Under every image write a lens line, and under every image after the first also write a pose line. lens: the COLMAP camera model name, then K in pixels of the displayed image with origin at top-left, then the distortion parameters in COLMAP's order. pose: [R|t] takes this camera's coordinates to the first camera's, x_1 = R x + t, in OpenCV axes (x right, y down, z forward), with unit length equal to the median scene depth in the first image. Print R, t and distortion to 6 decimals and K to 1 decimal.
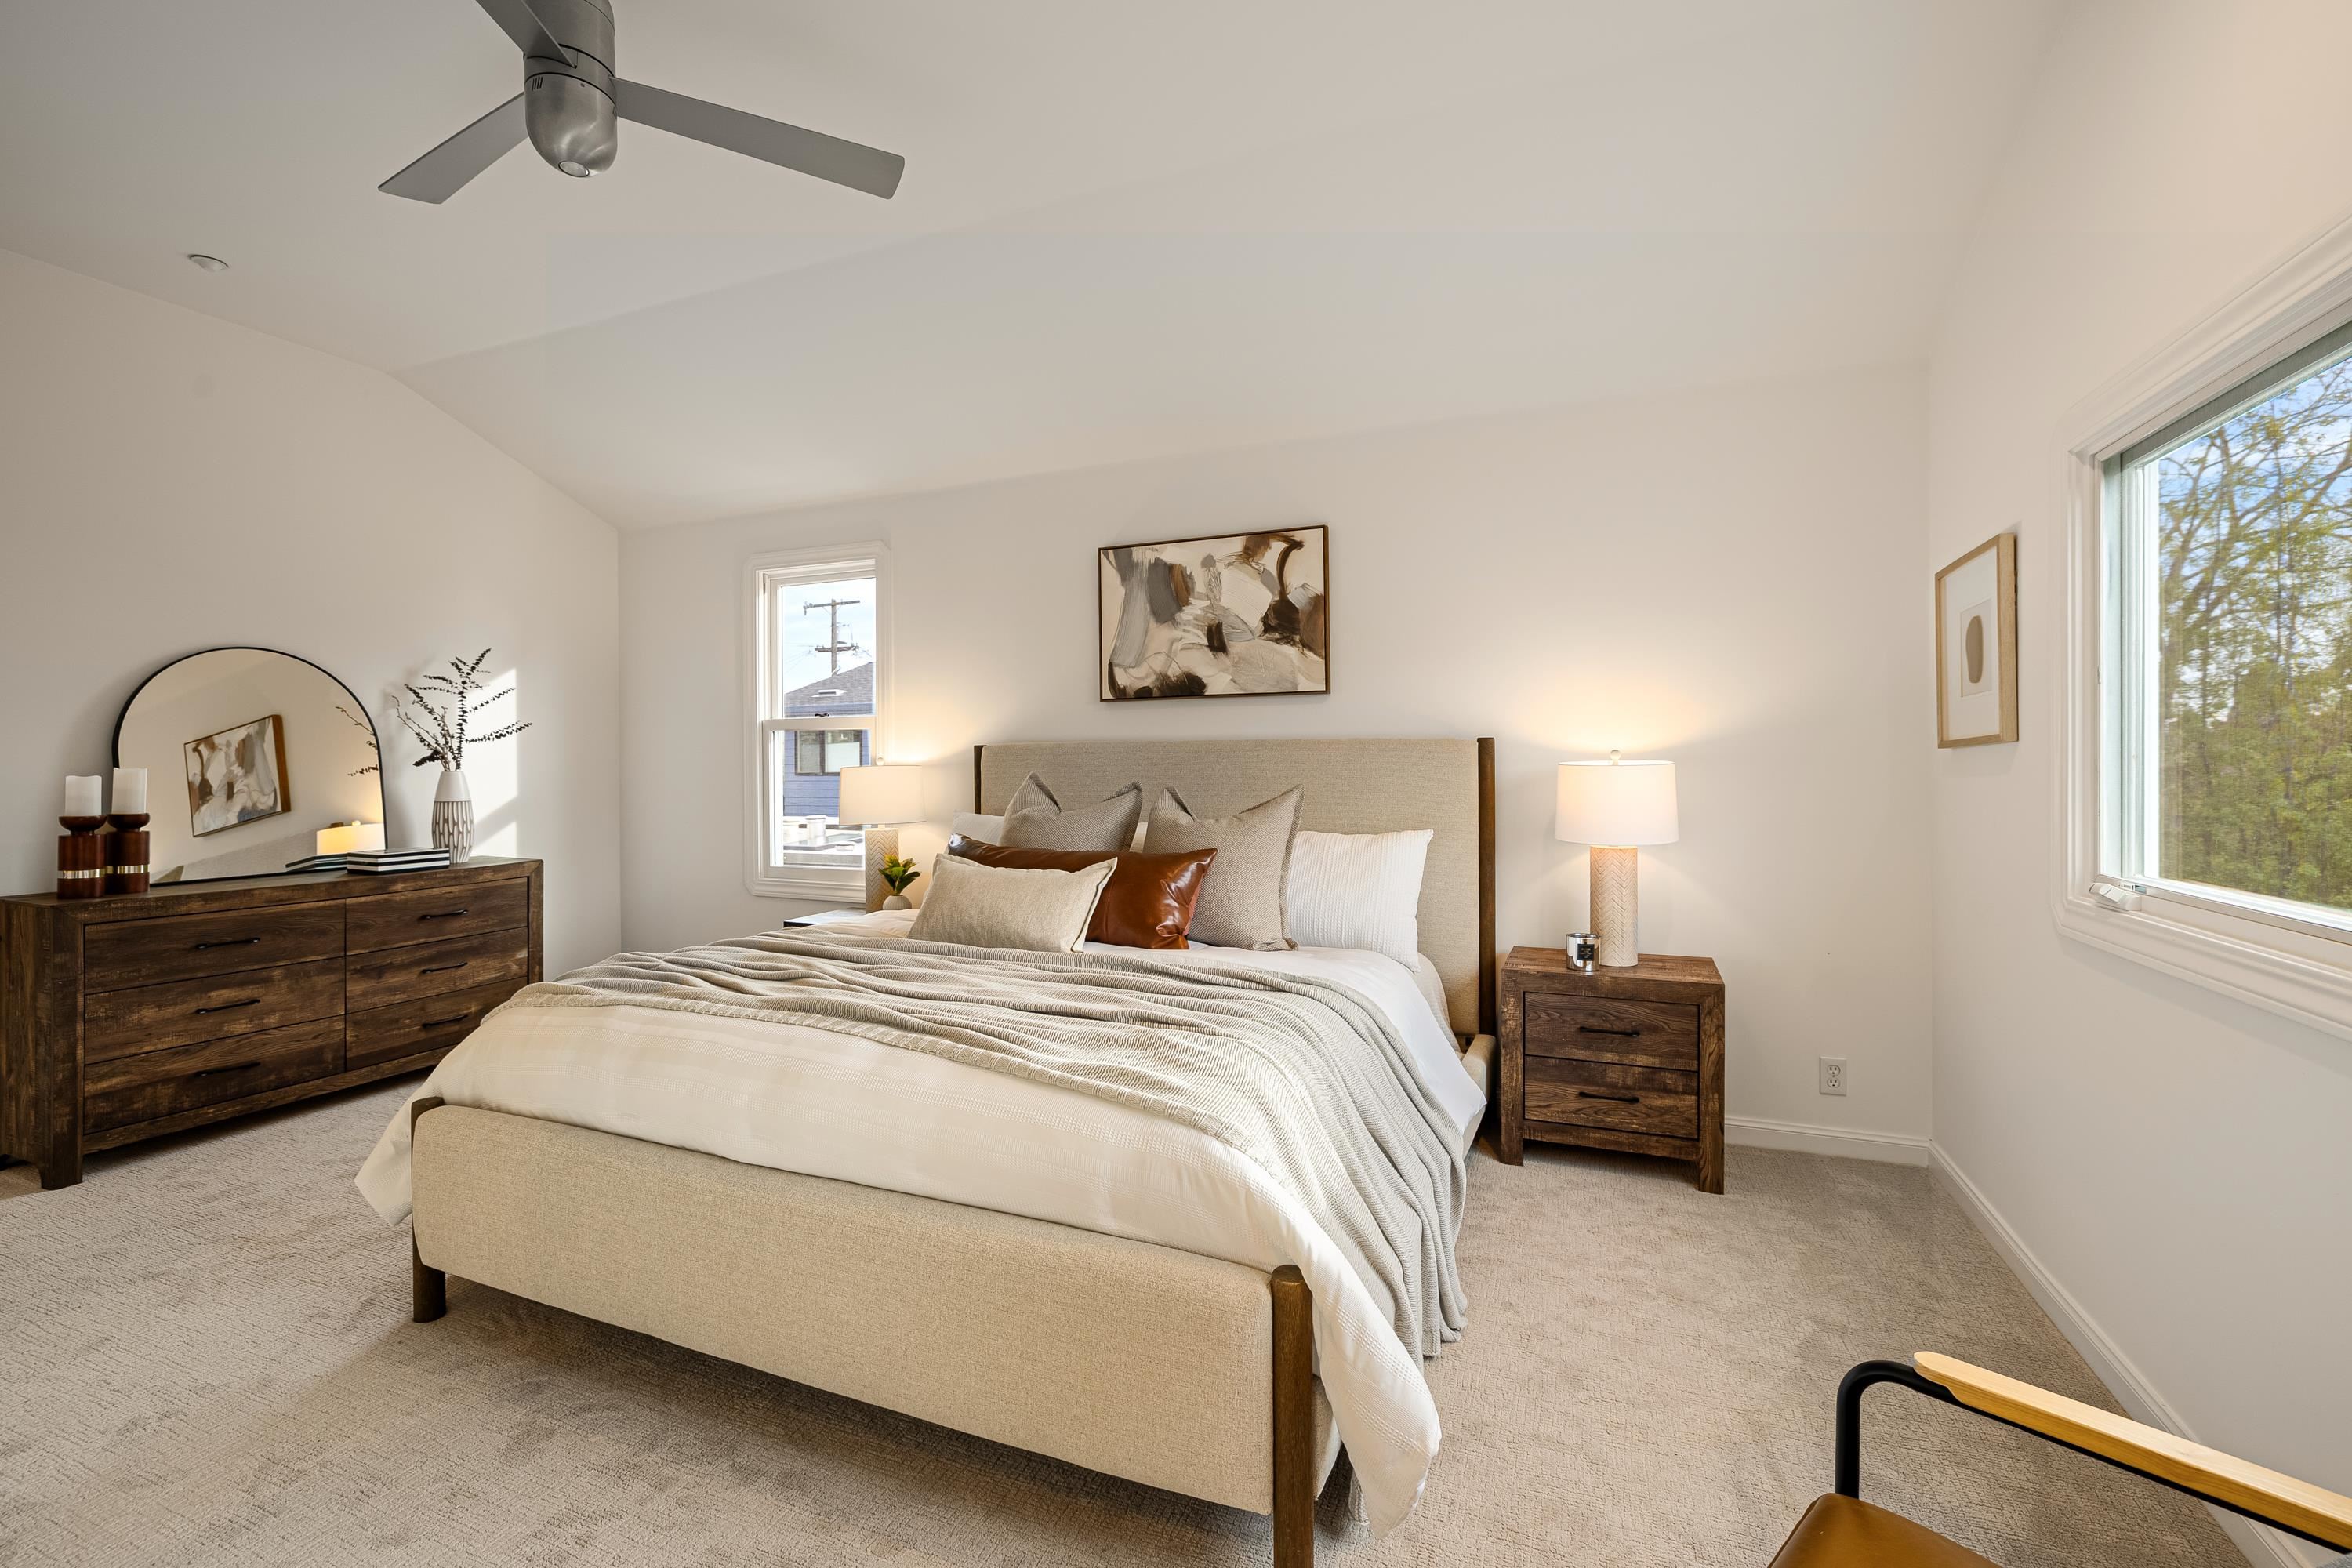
lens RADIAL K [[1017.5, 0, 1183.0], [0, 1017.5, 769.3], [0, 0, 1]] dist [-0.021587, 0.016166]
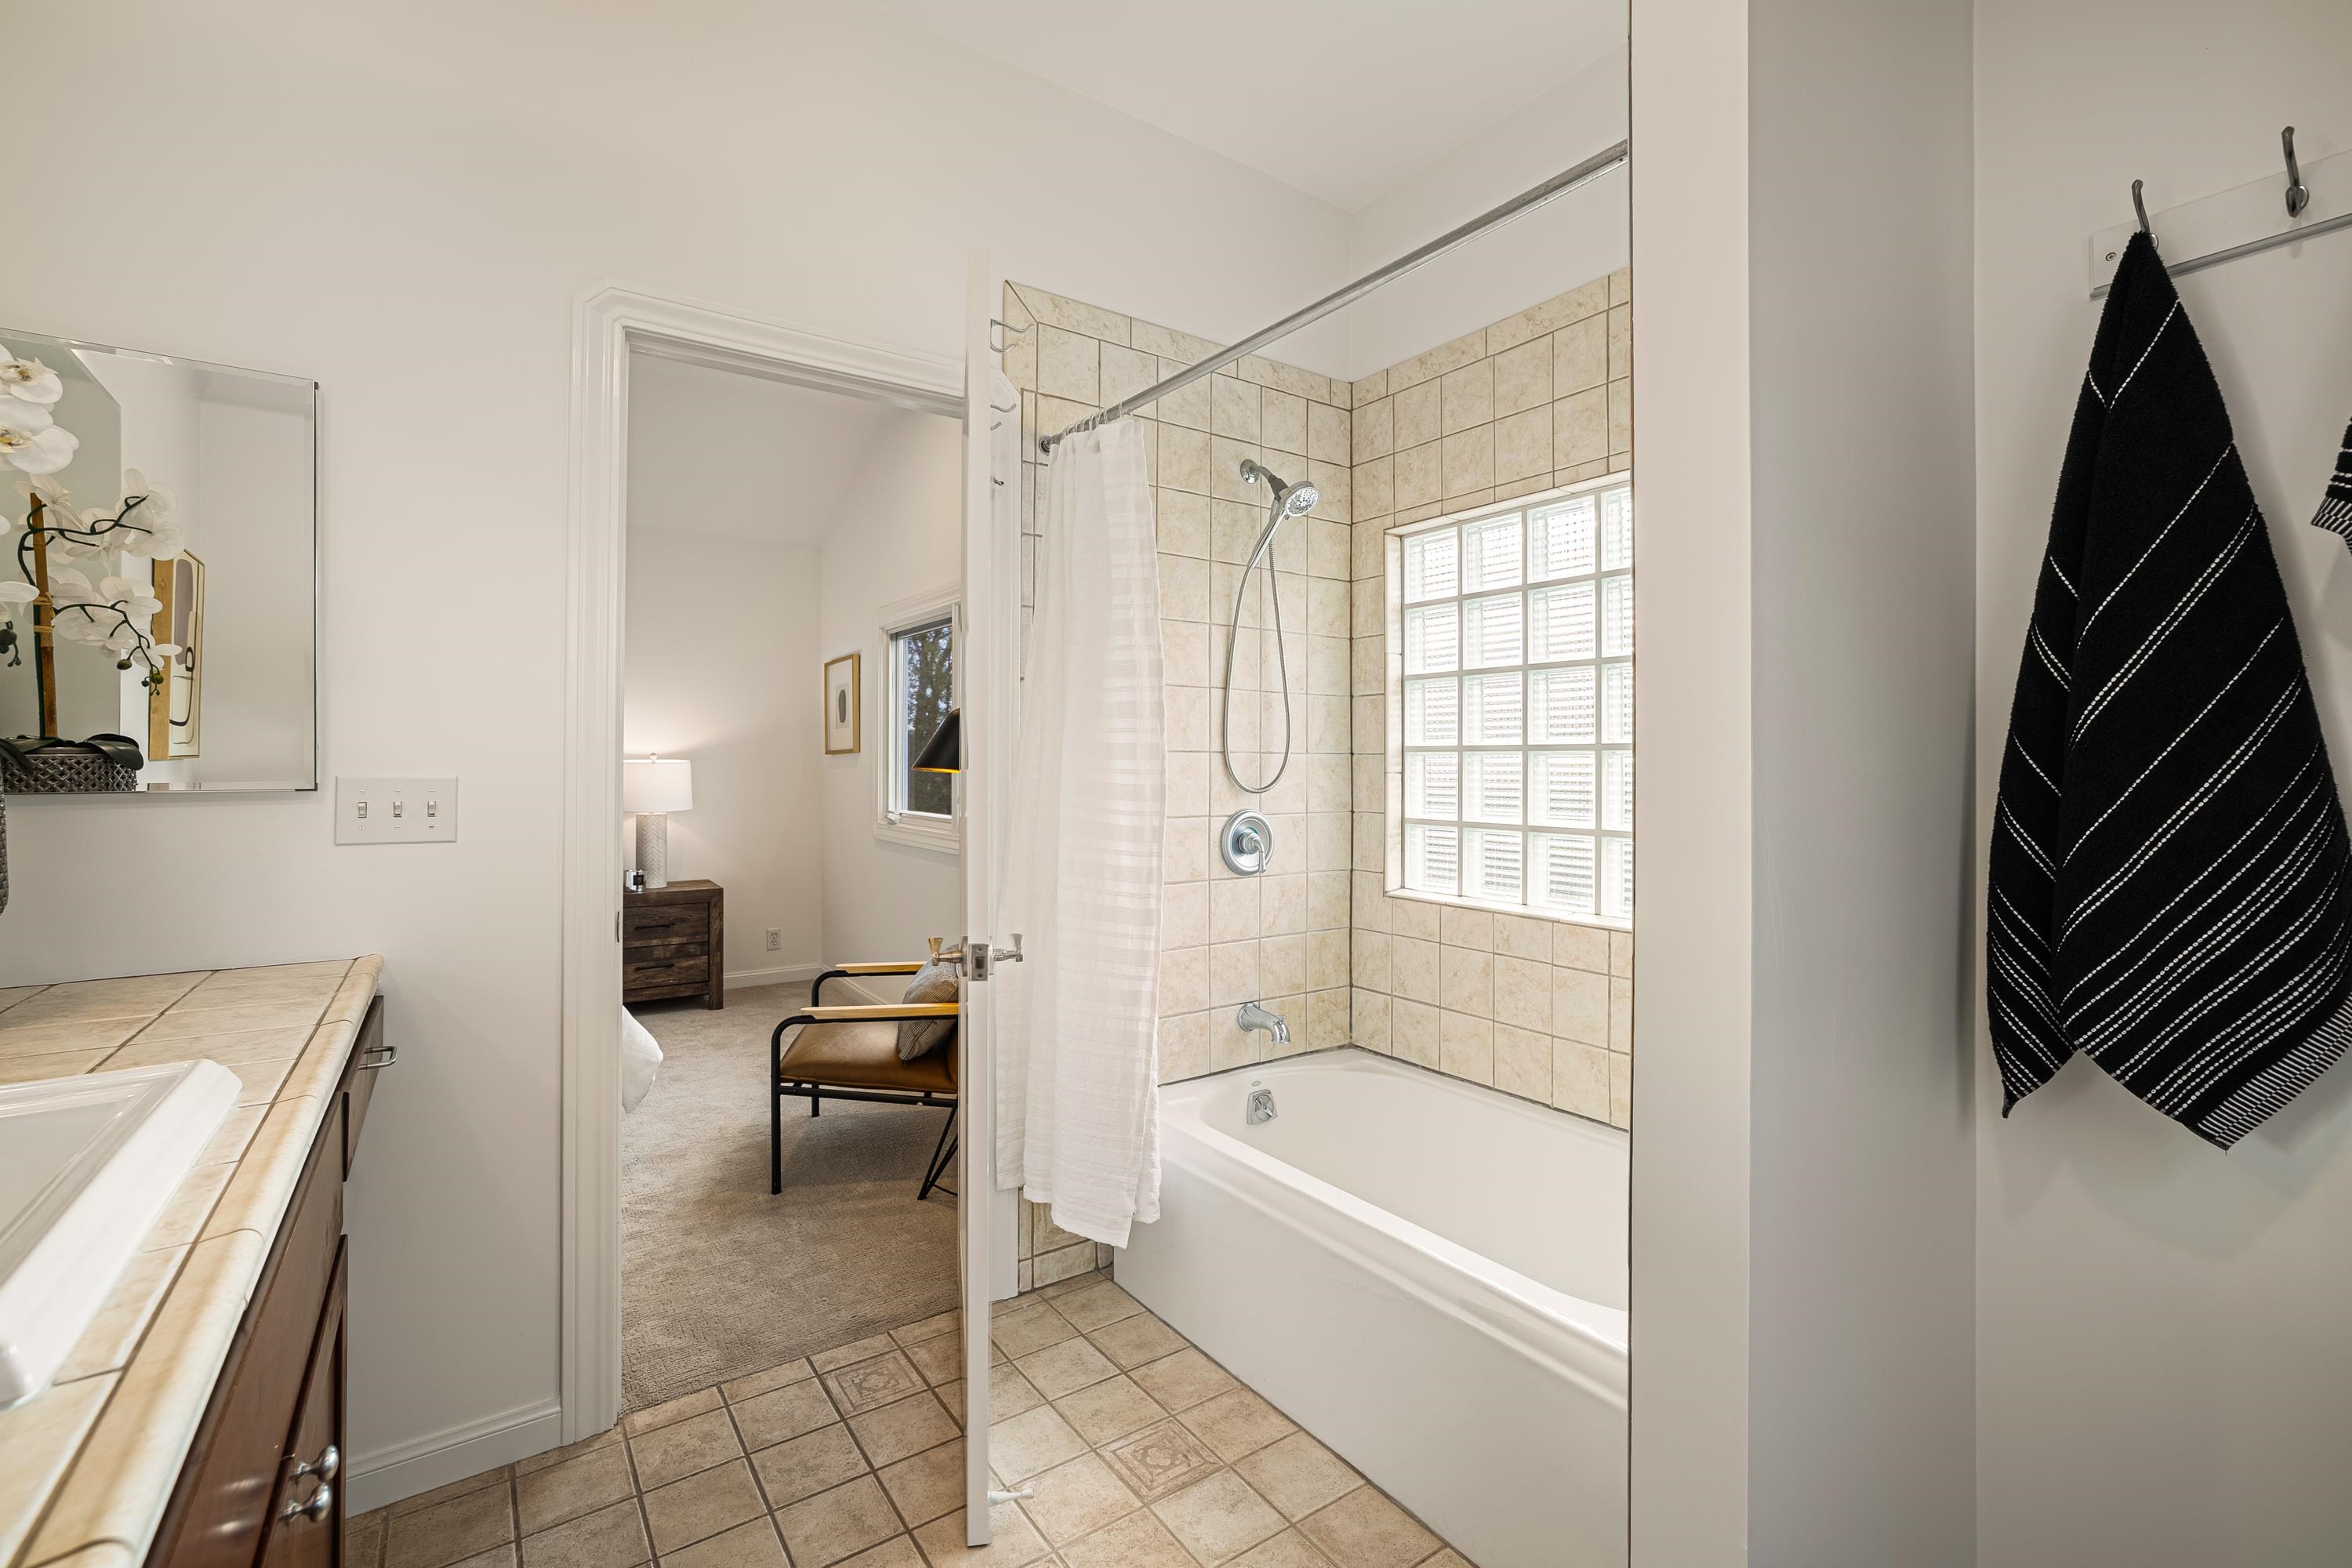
lens RADIAL K [[1017.5, 0, 1183.0], [0, 1017.5, 769.3], [0, 0, 1]] dist [-0.021587, 0.016166]
pose [[0.531973, 0.001345, 0.846760, -0.516793], [-0.003720, 0.999993, 0.000748, 0.003276], [-0.846753, -0.003548, 0.531974, -0.592858]]
